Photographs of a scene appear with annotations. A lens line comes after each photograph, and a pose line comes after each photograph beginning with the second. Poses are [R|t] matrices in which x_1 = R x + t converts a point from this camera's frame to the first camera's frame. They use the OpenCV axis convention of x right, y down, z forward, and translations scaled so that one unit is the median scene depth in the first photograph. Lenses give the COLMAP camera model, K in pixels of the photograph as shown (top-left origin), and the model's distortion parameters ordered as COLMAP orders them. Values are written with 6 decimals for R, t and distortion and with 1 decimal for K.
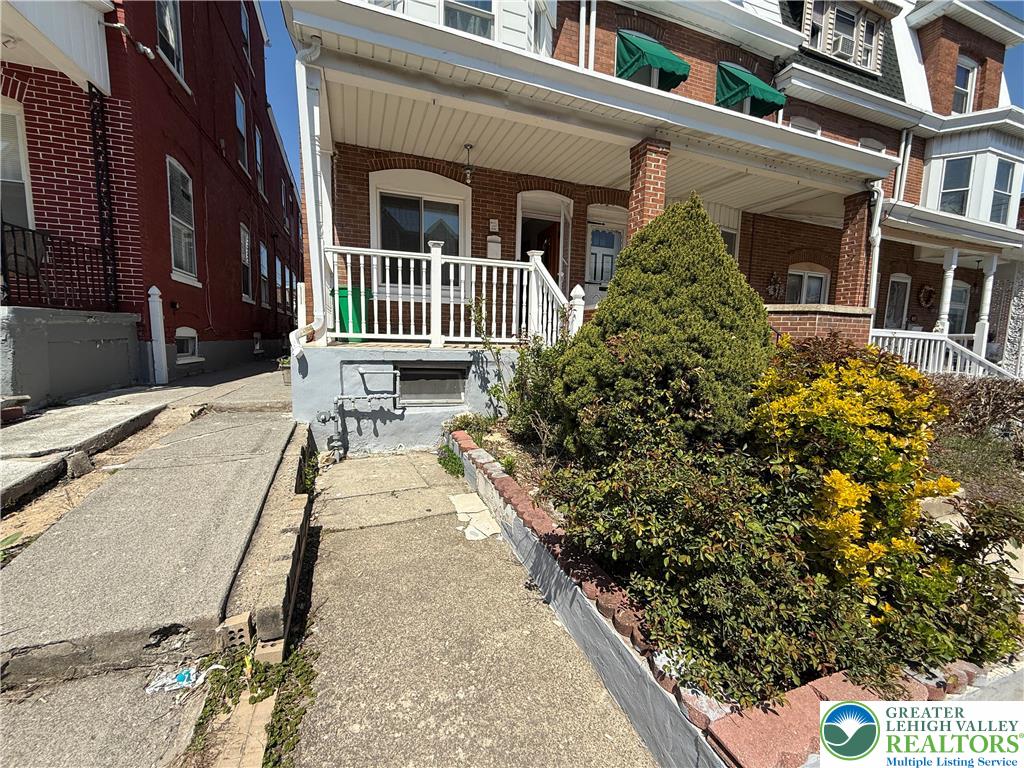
lens RADIAL K [[409.4, 0, 509.6], [0, 409.4, 382.6], [0, 0, 1]] dist [-0.001206, 0.000037]
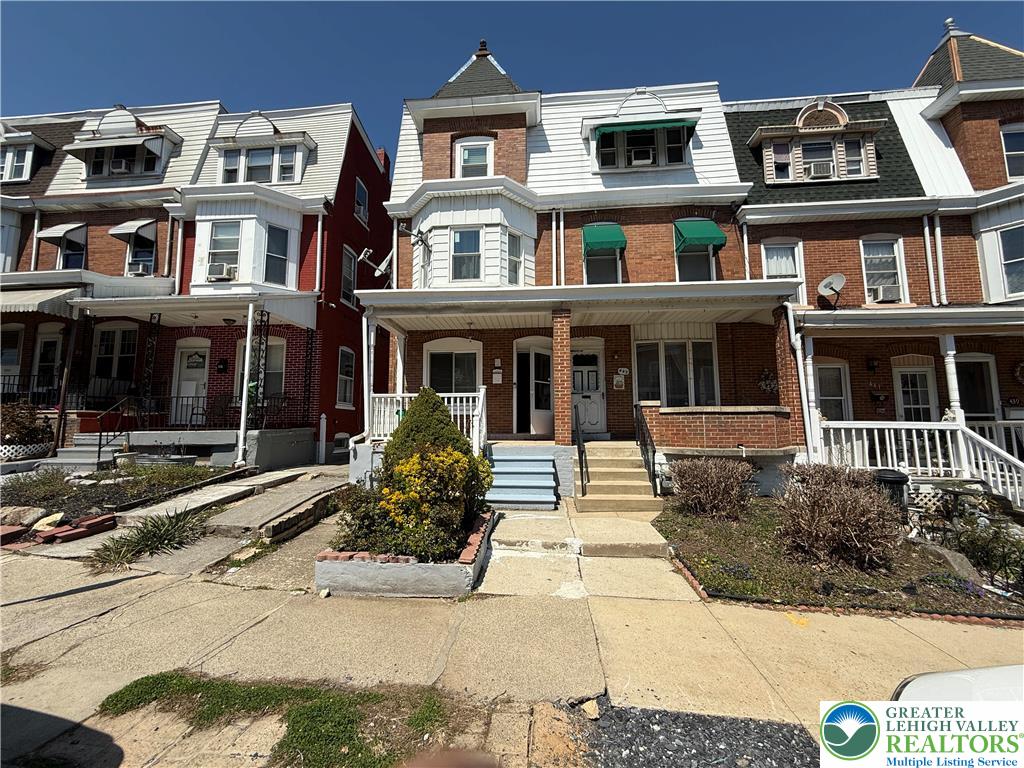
lens RADIAL K [[409.4, 0, 508.9], [0, 409.4, 382.0], [0, 0, 1]] dist [-0.001206, 0.000037]
pose [[0.903918, -0.070887, -0.421790, 0.640665], [-0.022947, 0.976712, -0.213324, 0.014863], [0.427089, 0.202506, 0.881241, -0.323677]]
